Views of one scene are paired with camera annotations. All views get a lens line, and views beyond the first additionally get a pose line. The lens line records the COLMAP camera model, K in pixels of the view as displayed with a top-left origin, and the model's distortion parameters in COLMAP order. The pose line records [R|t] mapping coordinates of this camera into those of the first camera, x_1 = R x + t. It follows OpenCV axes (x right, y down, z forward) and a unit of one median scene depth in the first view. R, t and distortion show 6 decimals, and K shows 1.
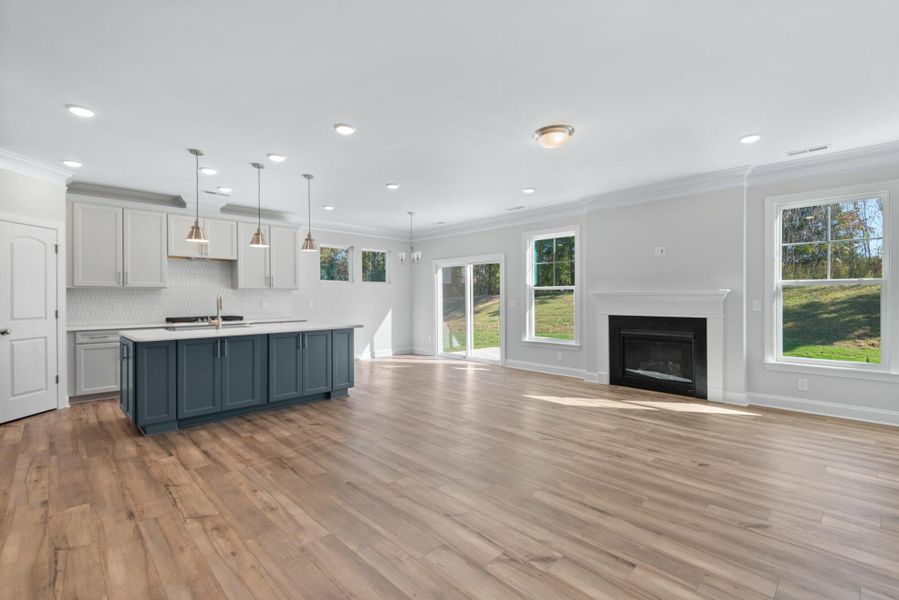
lens RADIAL K [[405.1, 0, 453.0], [0, 405.1, 298.4], [0, 0, 1]] dist [0.017994, -0.006774]
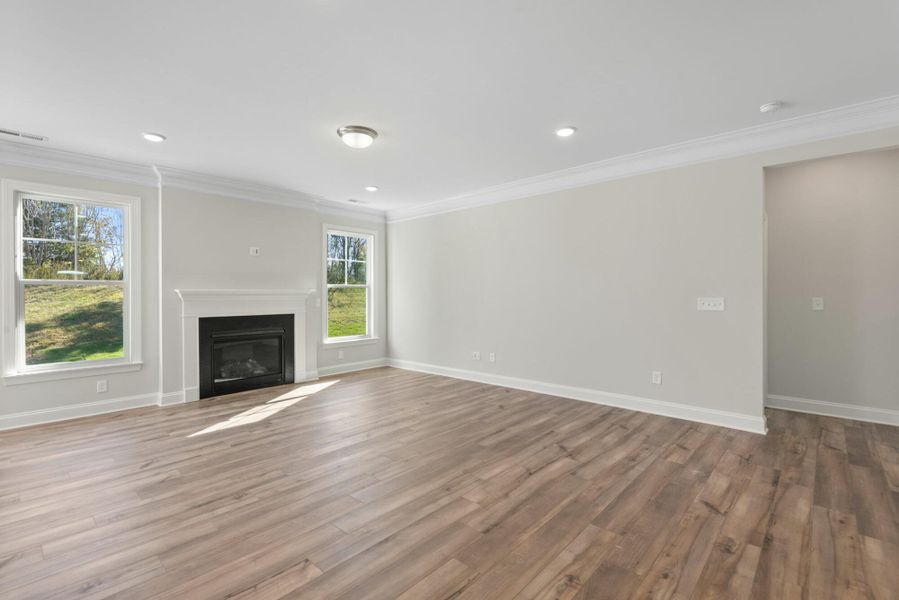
lens RADIAL K [[405.1, 0, 444.6], [0, 405.1, 295.2], [0, 0, 1]] dist [0.017994, -0.006774]
pose [[-0.040529, 0.003644, 0.999172, -0.589523], [0.006236, 0.999975, -0.003394, 0.000435], [-0.999159, 0.006093, -0.040551, 0.629518]]
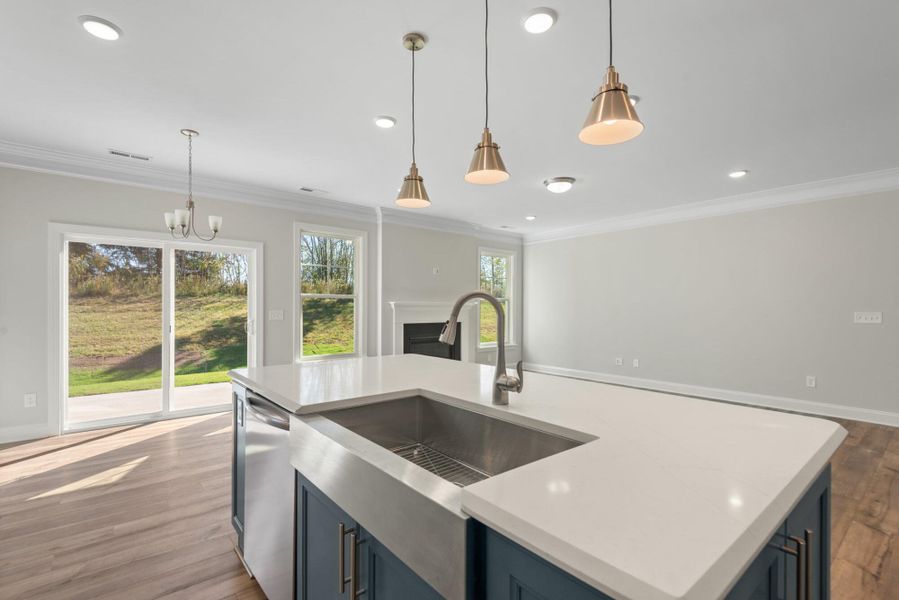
lens RADIAL K [[405.1, 0, 449.0], [0, 405.1, 307.9], [0, 0, 1]] dist [0.017994, -0.006774]
pose [[0.094882, 0.003969, 0.995481, -0.825428], [-0.003039, 0.999989, -0.003697, 0.002686], [-0.995484, -0.002674, 0.094893, 0.934302]]
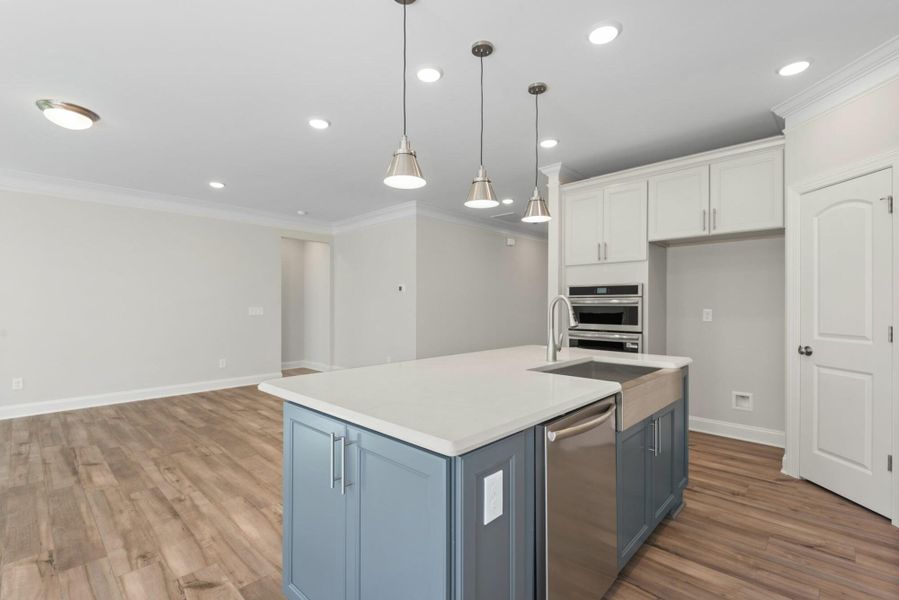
lens RADIAL K [[405.1, 0, 446.5], [0, 405.1, 305.4], [0, 0, 1]] dist [0.017994, -0.006774]
pose [[-0.999851, 0.002239, -0.017105, -0.395997], [0.002245, 0.999997, -0.000300, 0.000404], [0.017105, -0.000339, -0.999854, 1.418609]]
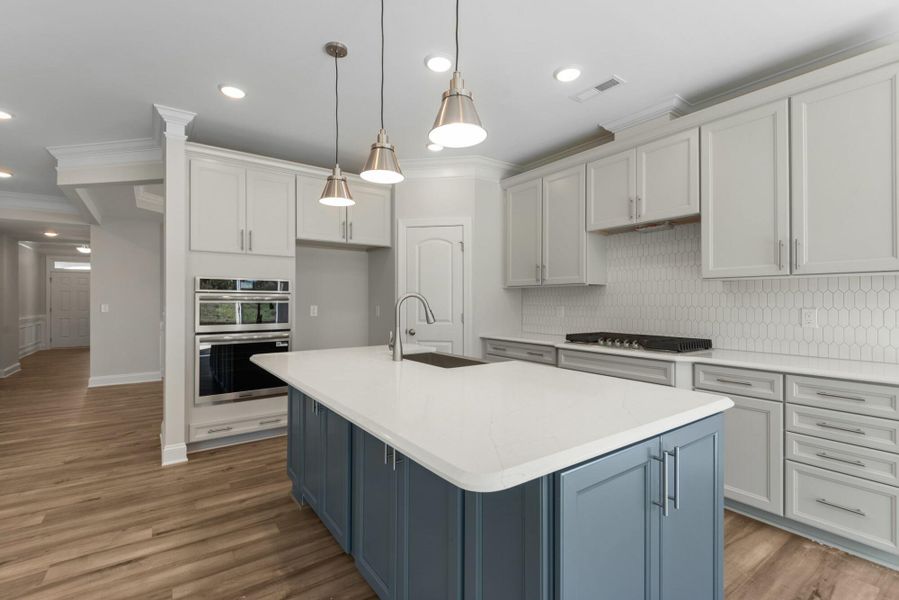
lens RADIAL K [[403.4, 0, 445.8], [0, 403.4, 305.9], [0, 0, 1]] dist [-0.000889, -0.000646]
pose [[-0.167272, 0.019315, -0.985722, -0.075340], [0.002096, 0.999813, 0.019236, -0.006403], [0.985909, 0.001151, -0.167281, 1.056484]]
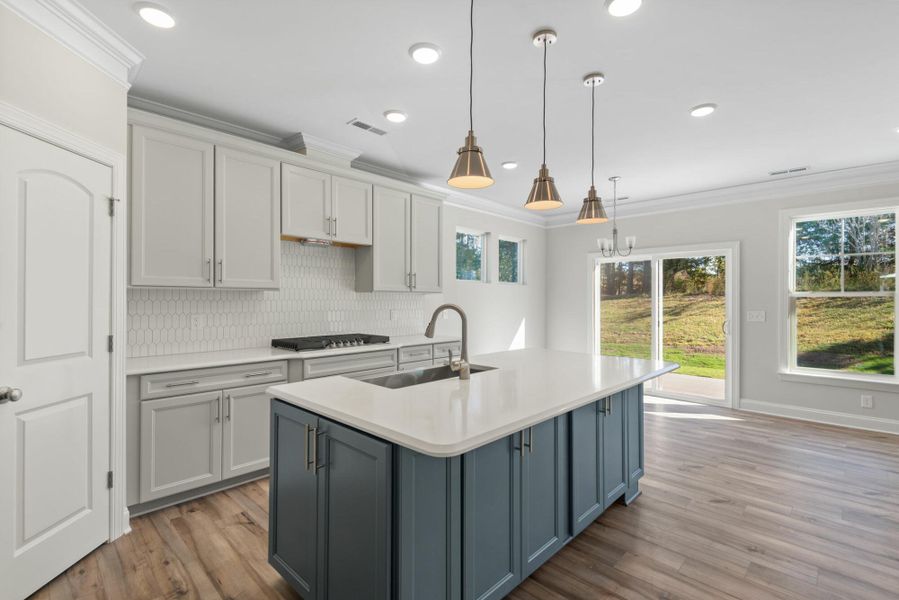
lens RADIAL K [[415.6, 0, 454.7], [0, 415.6, 299.3], [0, 0, 1]] dist [0.011586, -0.002446]
pose [[0.999650, 0.007144, 0.025454, -0.551437], [-0.007030, 0.999965, -0.004531, -0.012891], [-0.025485, 0.004351, 0.999666, 0.477415]]
